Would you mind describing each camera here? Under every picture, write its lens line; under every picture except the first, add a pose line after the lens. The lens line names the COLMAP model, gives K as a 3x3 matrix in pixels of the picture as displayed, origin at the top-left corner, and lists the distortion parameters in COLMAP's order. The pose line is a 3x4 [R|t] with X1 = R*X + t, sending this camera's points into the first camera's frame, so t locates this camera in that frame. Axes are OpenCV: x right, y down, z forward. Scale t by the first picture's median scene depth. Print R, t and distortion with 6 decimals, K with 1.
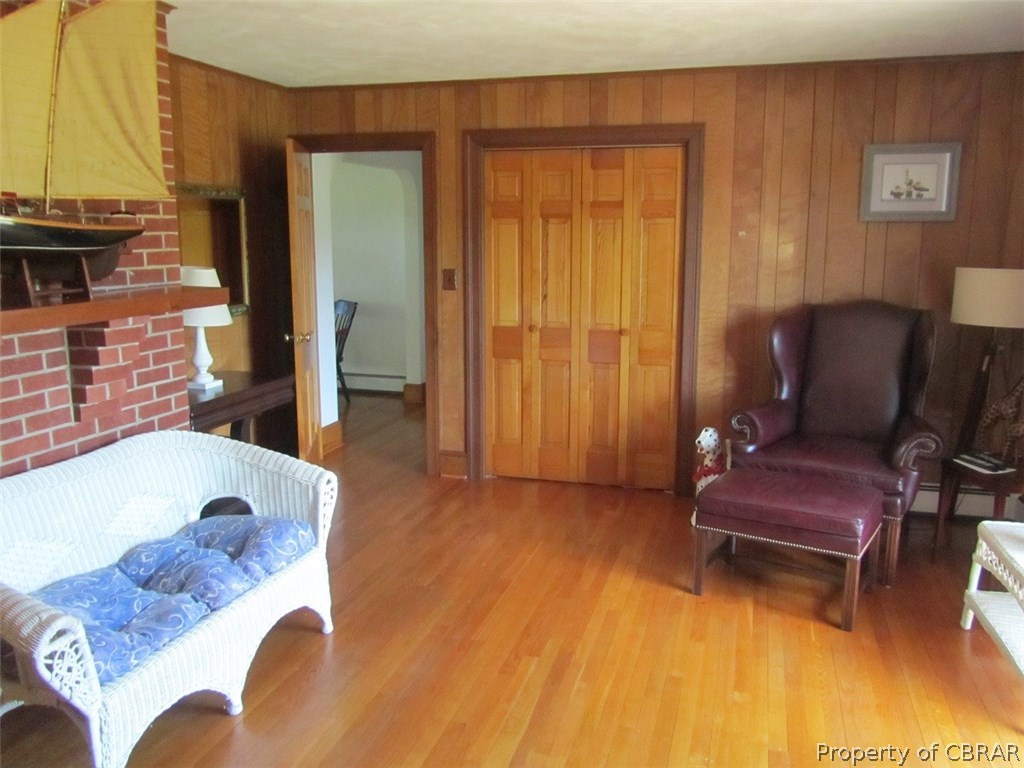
lens RADIAL K [[834.0, 0, 512.0], [0, 834.0, 384.0], [0, 0, 1]] dist [-0.048756, -0.005597]
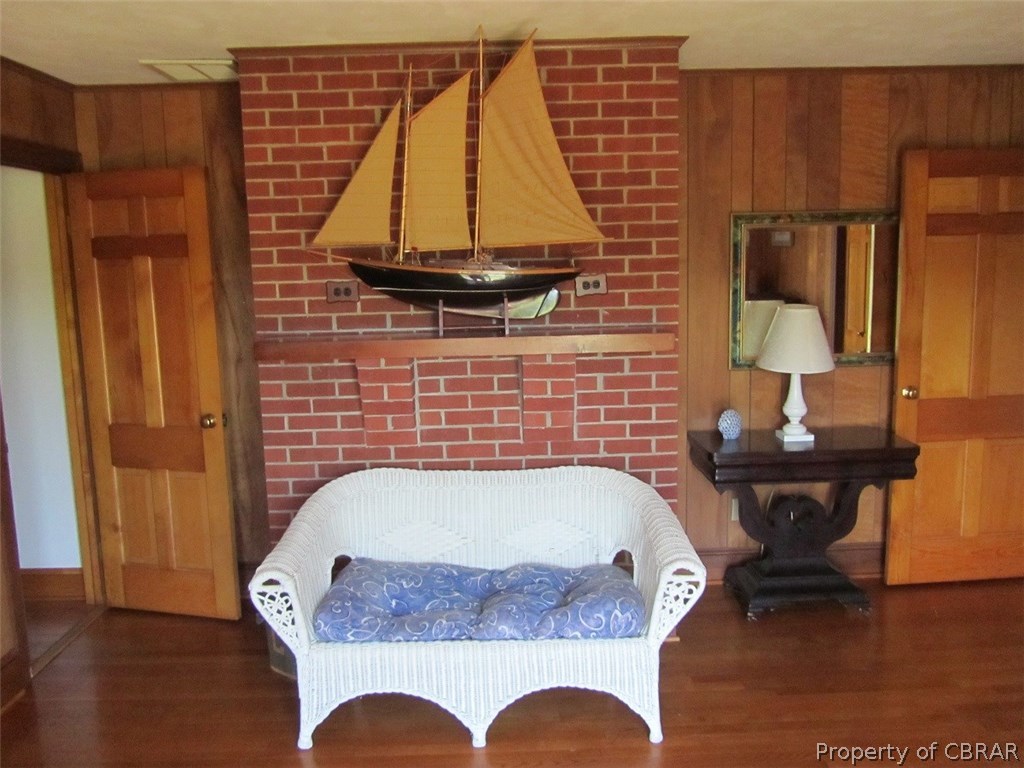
lens RADIAL K [[834.0, 0, 512.0], [0, 834.0, 384.0], [0, 0, 1]] dist [-0.048756, -0.005597]
pose [[0.282298, 0.124503, -0.951213, 0.539880], [-0.140509, 0.986216, 0.087385, -0.126493], [0.948981, 0.108985, 0.295900, 0.617374]]
